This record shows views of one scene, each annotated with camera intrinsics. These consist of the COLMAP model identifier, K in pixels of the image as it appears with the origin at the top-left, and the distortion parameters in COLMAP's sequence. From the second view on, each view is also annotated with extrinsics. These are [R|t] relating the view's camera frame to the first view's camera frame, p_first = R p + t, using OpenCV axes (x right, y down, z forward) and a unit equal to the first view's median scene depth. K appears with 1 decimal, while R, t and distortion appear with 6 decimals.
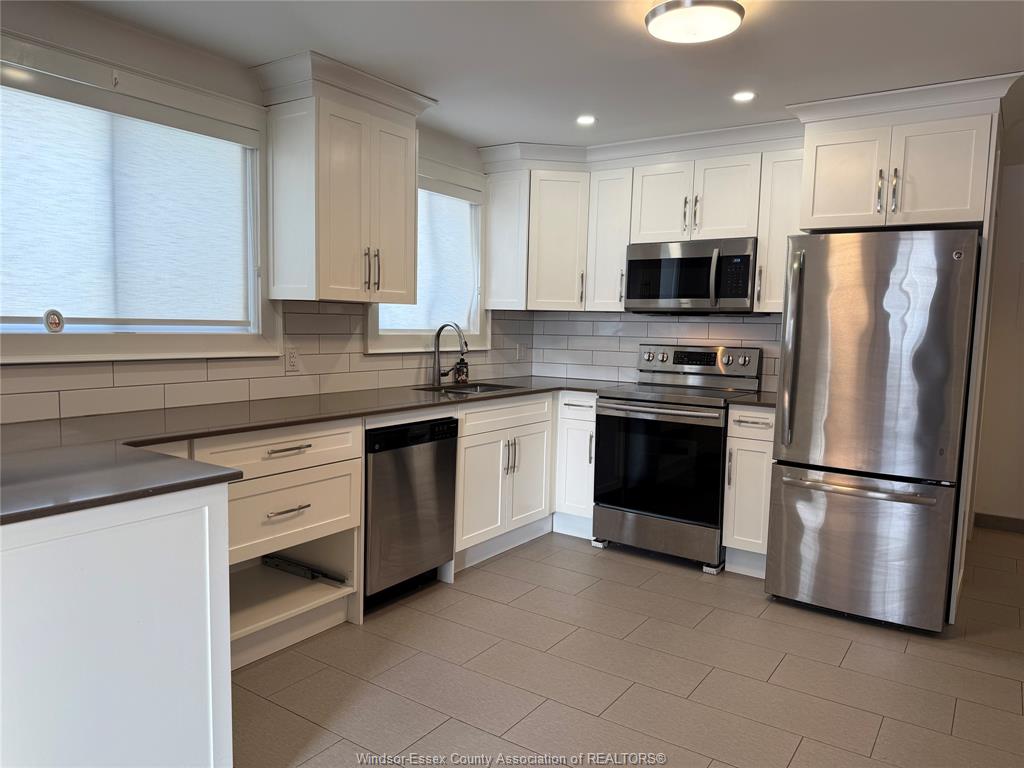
lens RADIAL K [[719.1, 0, 507.6], [0, 719.1, 387.5], [0, 0, 1]] dist [0.069891, -0.095296]
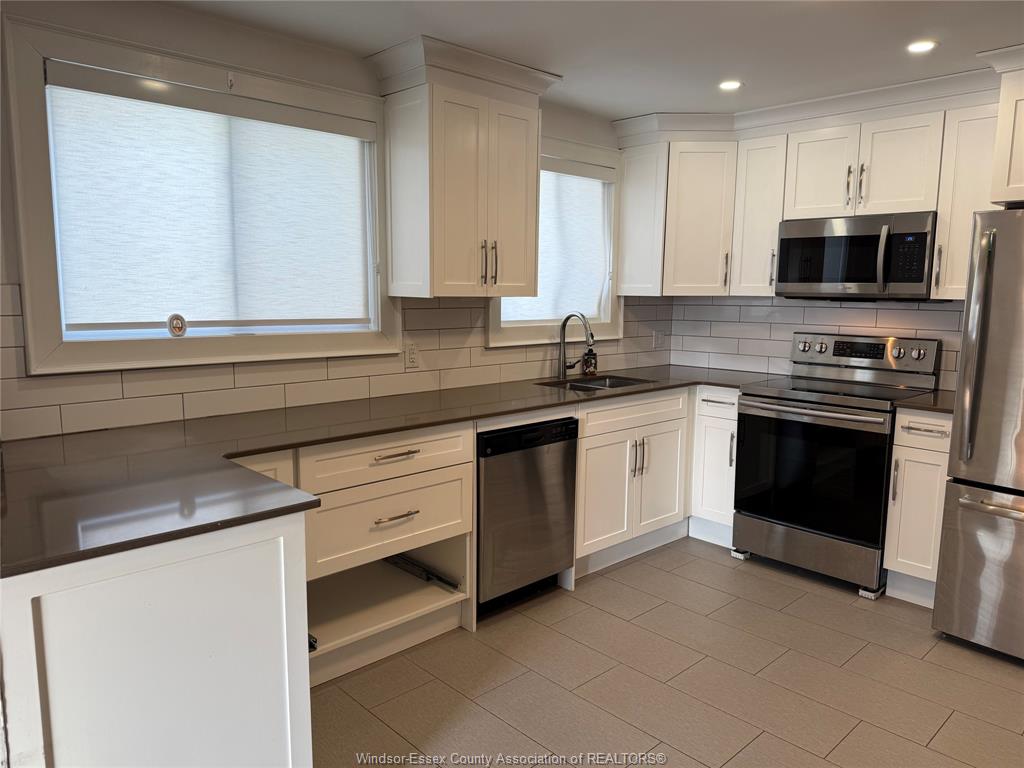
lens RADIAL K [[719.1, 0, 515.8], [0, 719.1, 385.6], [0, 0, 1]] dist [0.069891, -0.095296]
pose [[0.979645, 0.014135, -0.200237, 0.034869], [-0.006240, 0.999180, 0.040003, -0.034350], [0.200639, -0.037940, 0.978930, 0.060484]]
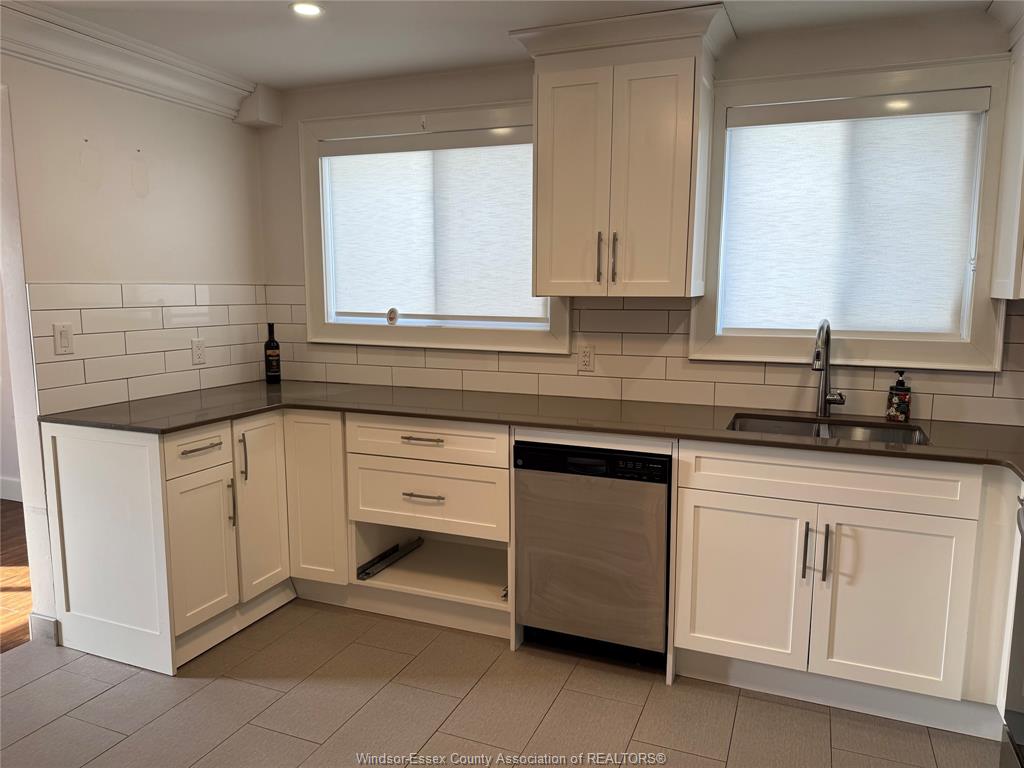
lens RADIAL K [[719.1, 0, 518.7], [0, 719.1, 382.7], [0, 0, 1]] dist [0.069891, -0.095296]
pose [[0.217906, 0.106254, -0.970169, 0.530576], [-0.089932, 0.992013, 0.088447, -0.073926], [0.971817, 0.067976, 0.225721, 0.634071]]
